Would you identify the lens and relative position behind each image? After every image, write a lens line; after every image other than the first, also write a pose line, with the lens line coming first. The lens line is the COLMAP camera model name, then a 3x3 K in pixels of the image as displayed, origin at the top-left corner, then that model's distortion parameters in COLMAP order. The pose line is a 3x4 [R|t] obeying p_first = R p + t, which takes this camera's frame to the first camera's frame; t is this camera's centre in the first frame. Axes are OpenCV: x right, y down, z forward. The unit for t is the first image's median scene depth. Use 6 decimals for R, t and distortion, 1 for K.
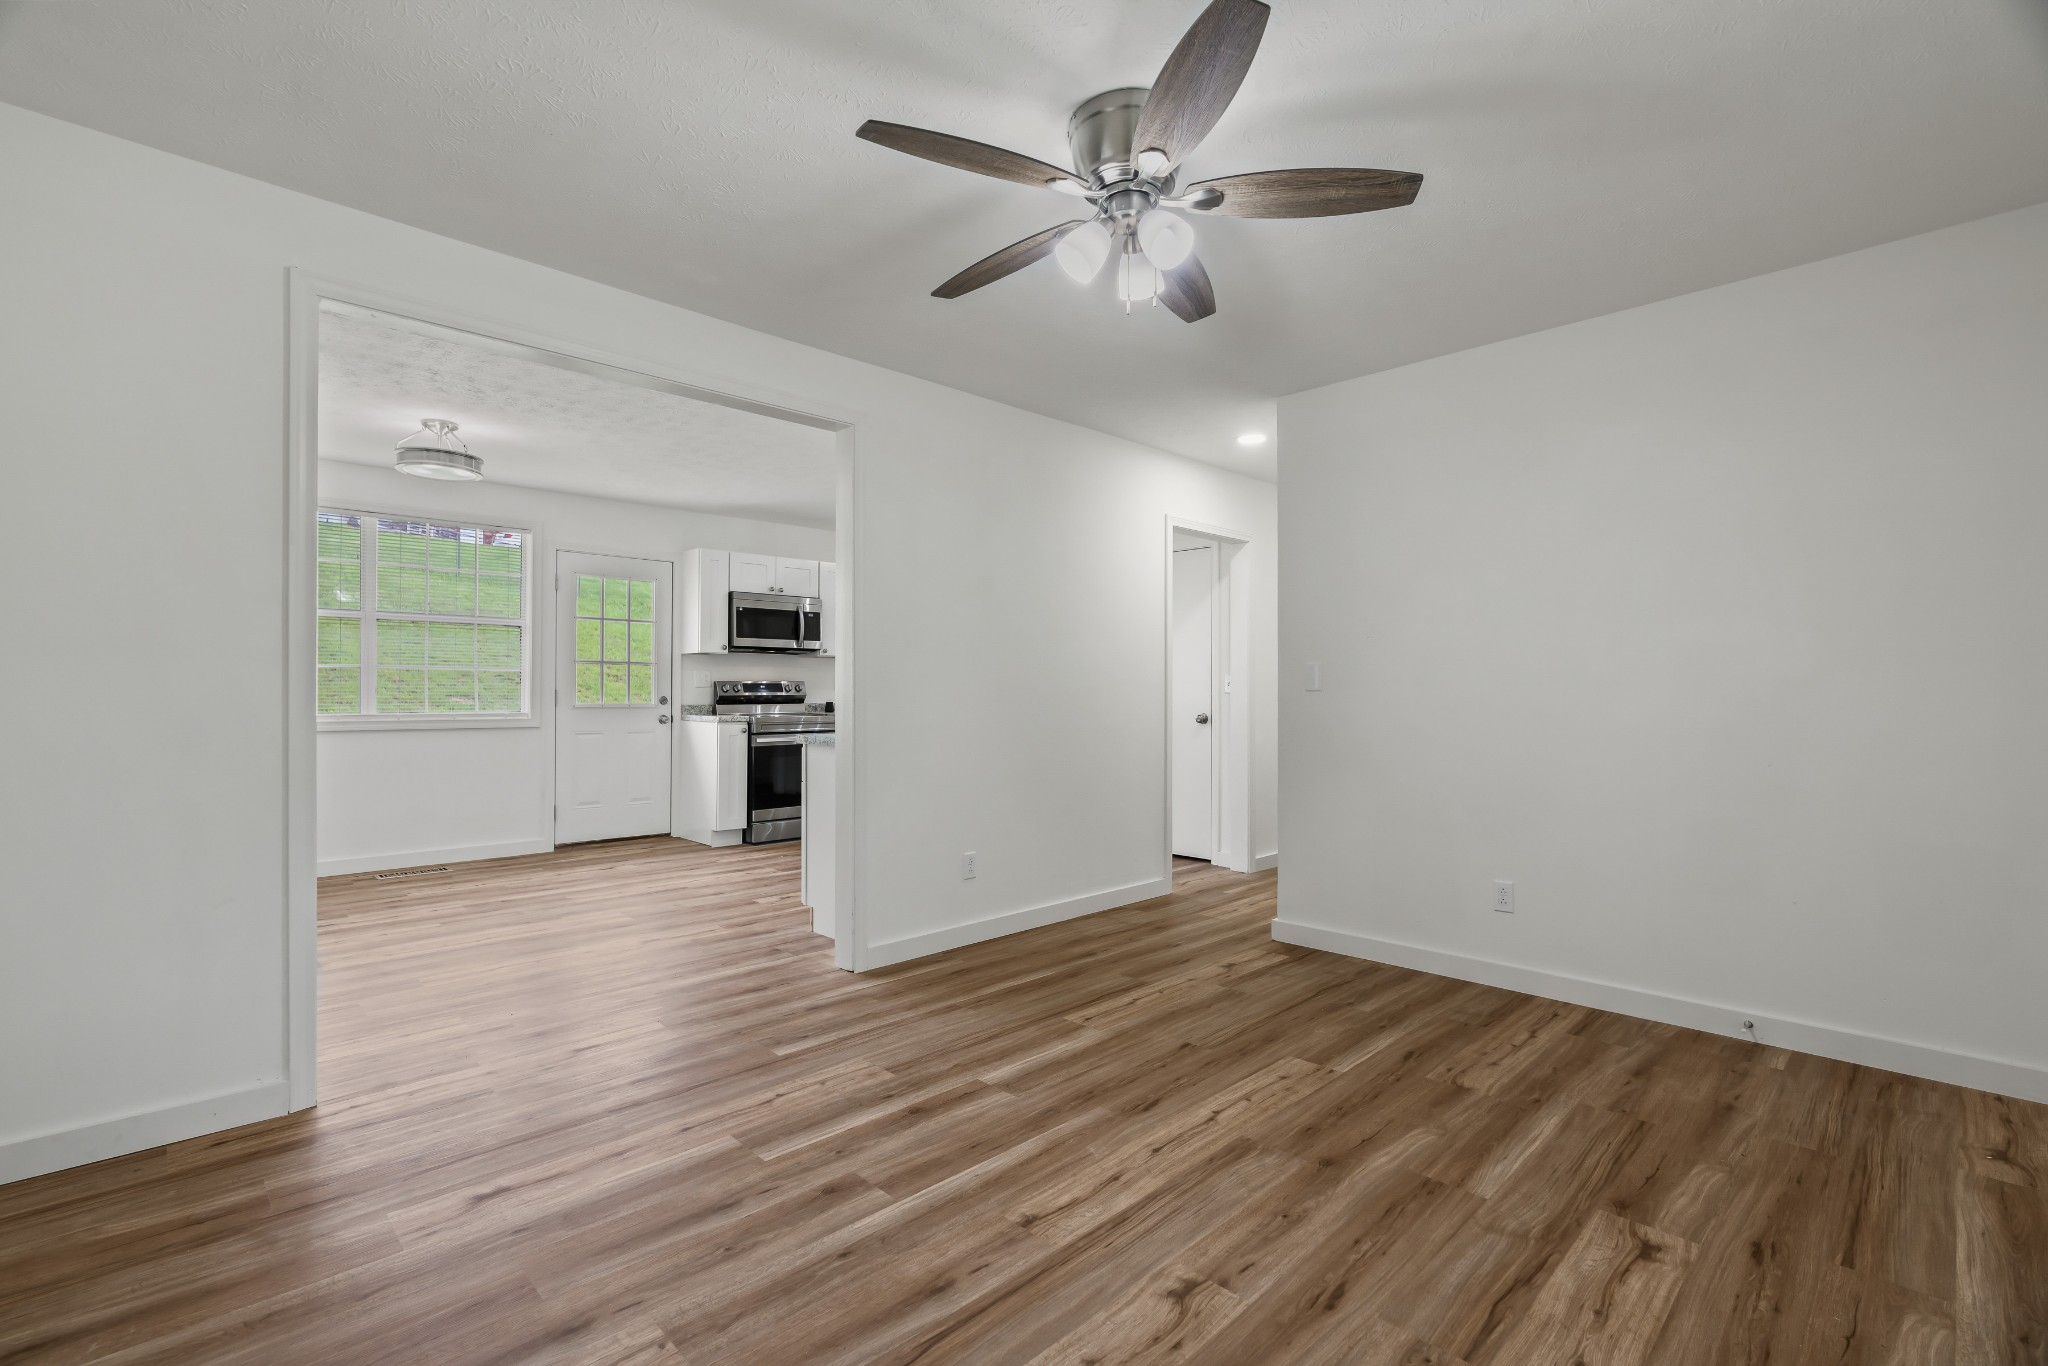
lens RADIAL K [[919.5, 0, 1032.6], [0, 919.5, 688.3], [0, 0, 1]] dist [-0.010918, 0.002734]
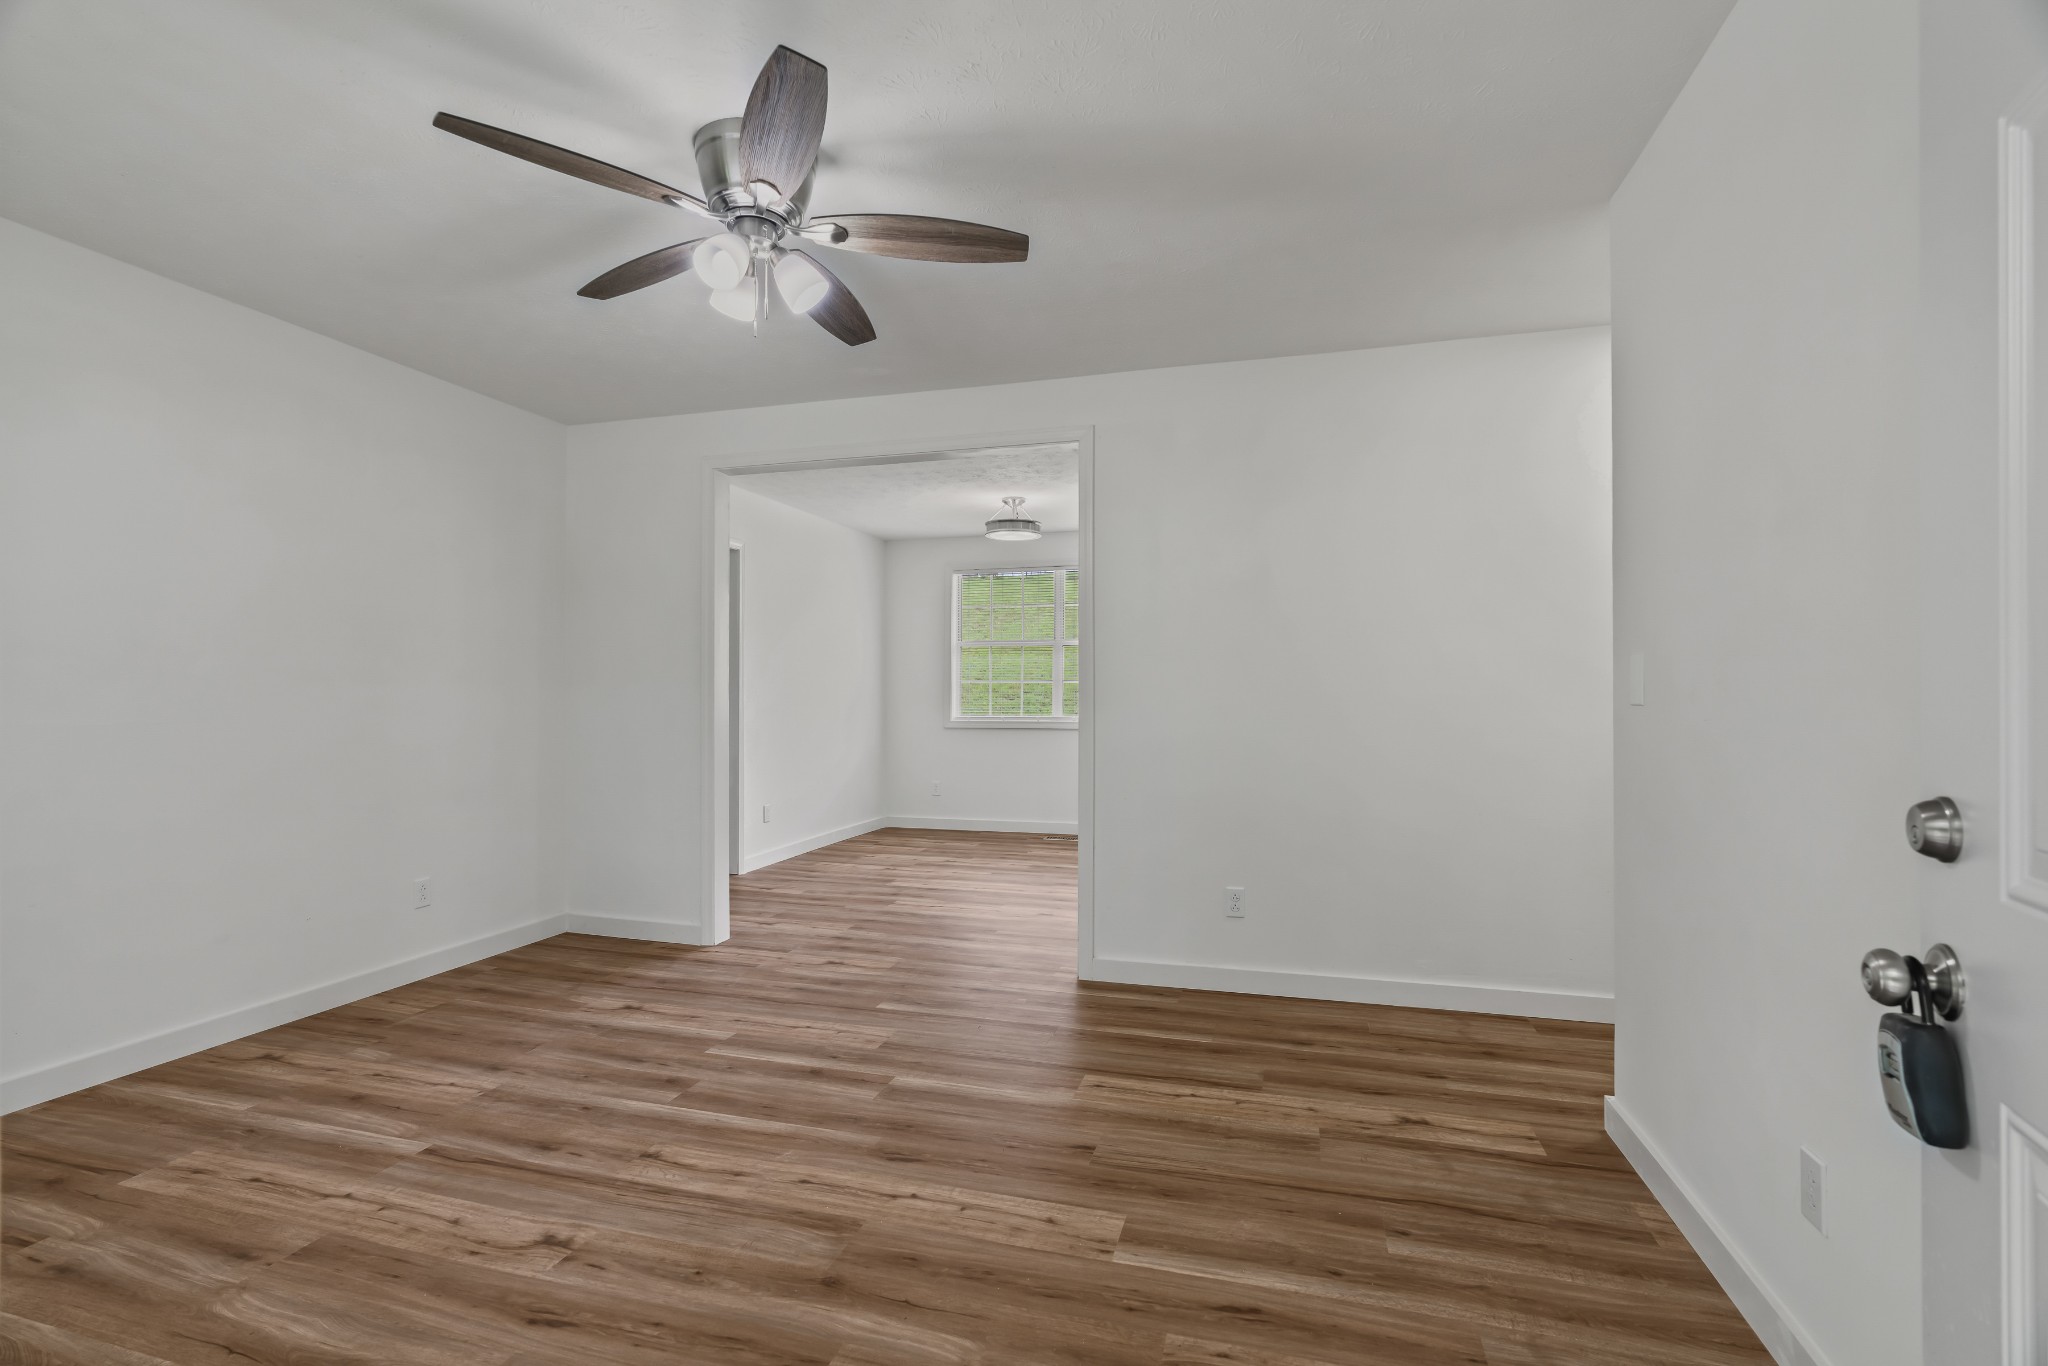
lens RADIAL K [[919.5, 0, 1013.4], [0, 919.5, 692.8], [0, 0, 1]] dist [-0.010918, 0.002734]
pose [[0.489051, -0.006128, -0.872234, 1.120484], [0.003253, 0.999981, -0.005201, -0.002851], [0.872249, -0.000294, 0.489062, 0.746672]]
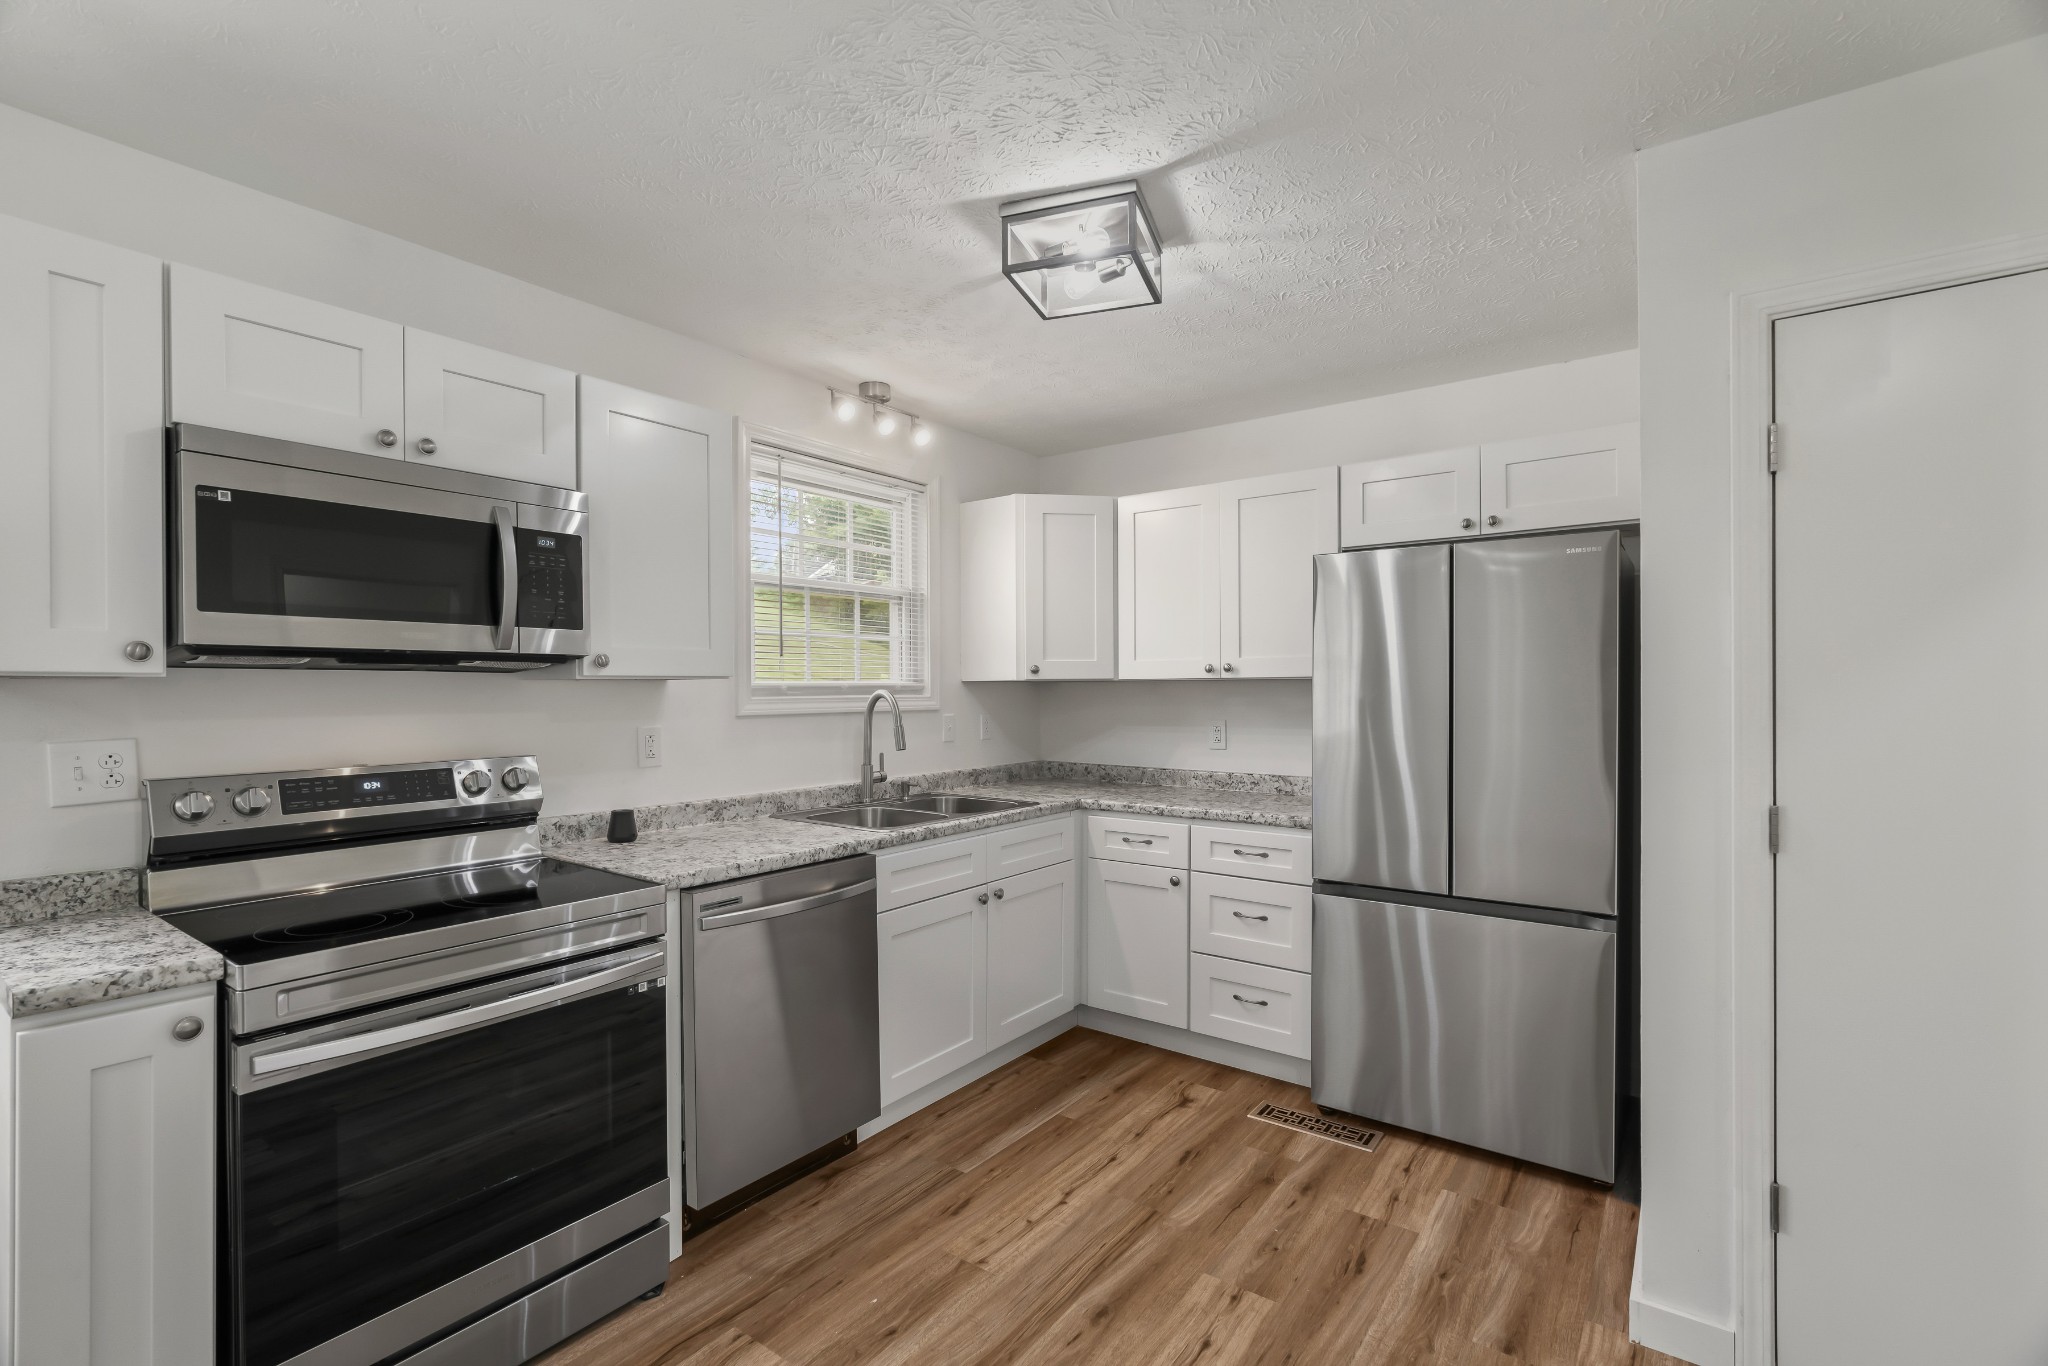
lens RADIAL K [[919.5, 0, 1015.9], [0, 919.5, 688.6], [0, 0, 1]] dist [-0.010918, 0.002734]
pose [[0.988003, -0.007650, 0.154242, -0.002727], [0.007889, 0.999968, -0.000938, -0.000609], [-0.154230, 0.002144, 0.988033, 0.013610]]
